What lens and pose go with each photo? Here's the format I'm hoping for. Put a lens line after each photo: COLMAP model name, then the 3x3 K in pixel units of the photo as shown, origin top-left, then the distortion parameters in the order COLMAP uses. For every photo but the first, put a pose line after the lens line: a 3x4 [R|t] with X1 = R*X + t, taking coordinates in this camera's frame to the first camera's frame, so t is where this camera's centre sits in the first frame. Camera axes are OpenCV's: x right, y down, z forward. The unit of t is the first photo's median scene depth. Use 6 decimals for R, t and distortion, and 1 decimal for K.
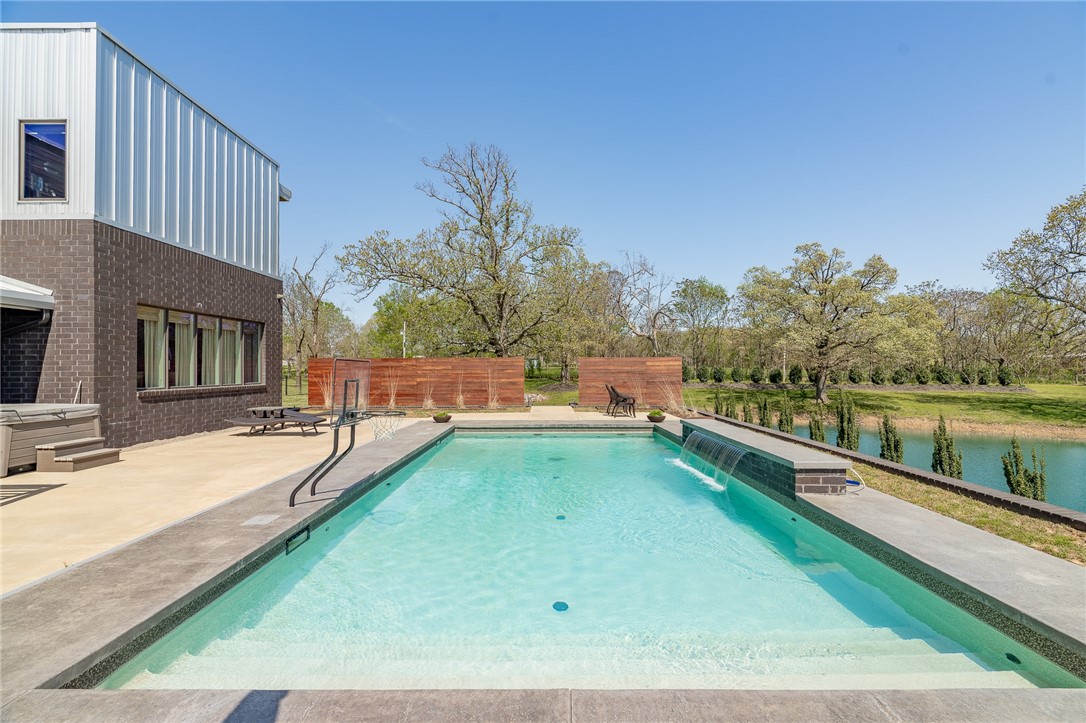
lens RADIAL K [[486.1, 0, 547.5], [0, 486.1, 363.4], [0, 0, 1]] dist [-0.009298, -0.000117]
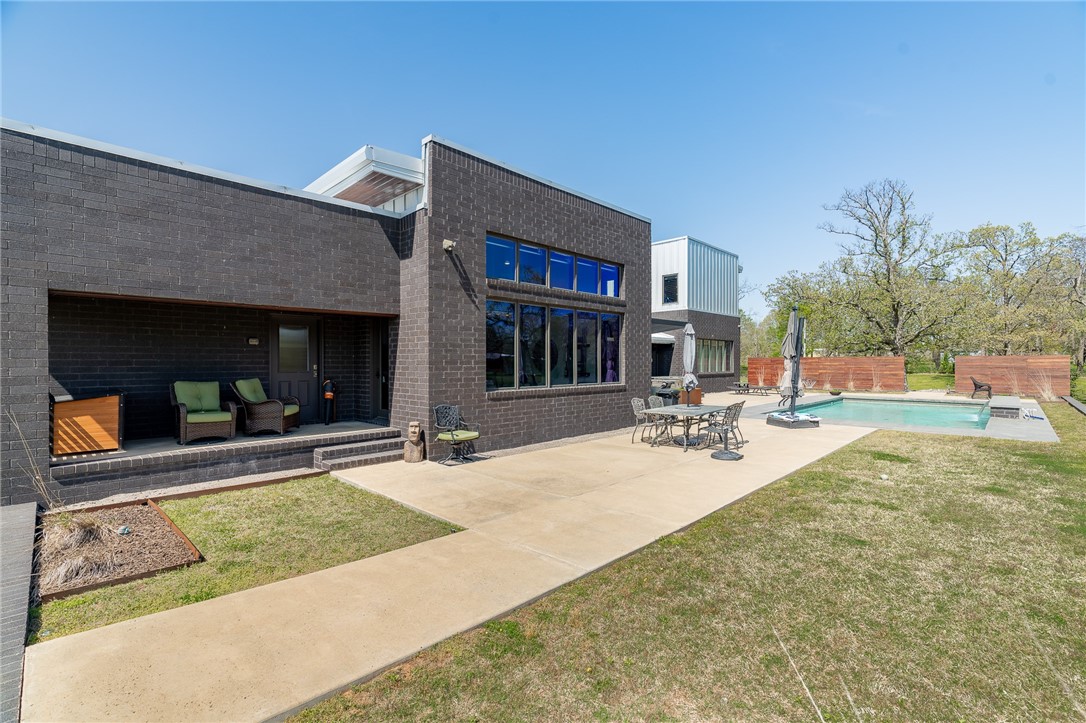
lens RADIAL K [[486.1, 0, 547.5], [0, 486.1, 363.4], [0, 0, 1]] dist [-0.009298, -0.000117]
pose [[0.716045, 0.001917, -0.698052, 0.118216], [0.006739, 0.999931, 0.009659, -0.007619], [0.698022, -0.011620, 0.715982, -0.443651]]
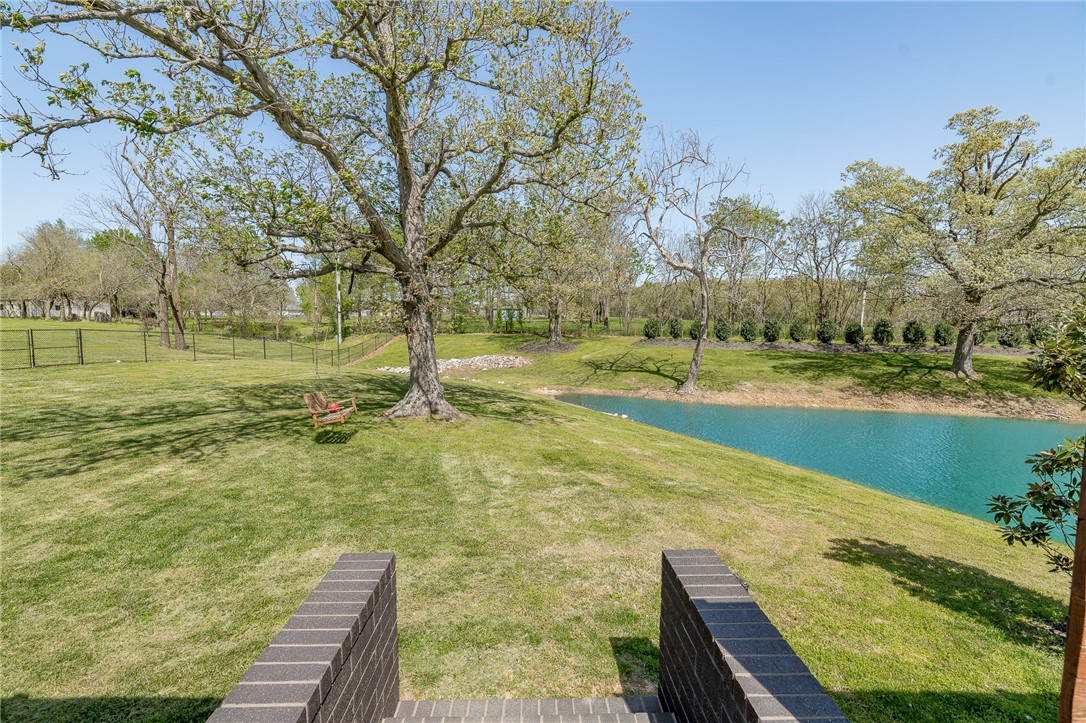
lens RADIAL K [[490.2, 0, 543.0], [0, 490.2, 361.5], [0, 0, 1]] dist [0.000363, -0.000011]
pose [[0.999729, 0.005722, 0.022567, 0.003966], [-0.007756, 0.995813, 0.091082, 0.010412], [-0.021951, -0.091233, 0.995588, 0.604778]]
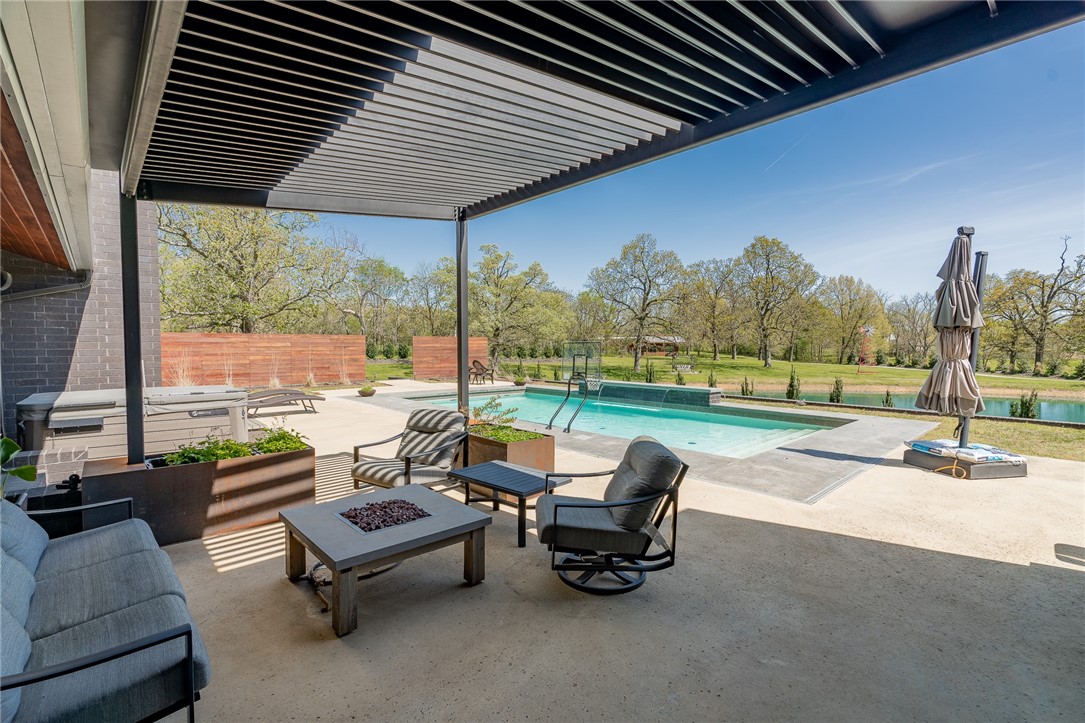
lens RADIAL K [[485.6, 0, 547.0], [0, 485.6, 363.4], [0, 0, 1]] dist [-0.009298, -0.000117]
pose [[0.735266, -0.019896, 0.677486, -0.303955], [-0.012517, 0.999000, 0.042922, -0.001072], [-0.677663, -0.040039, 0.734282, -0.025758]]
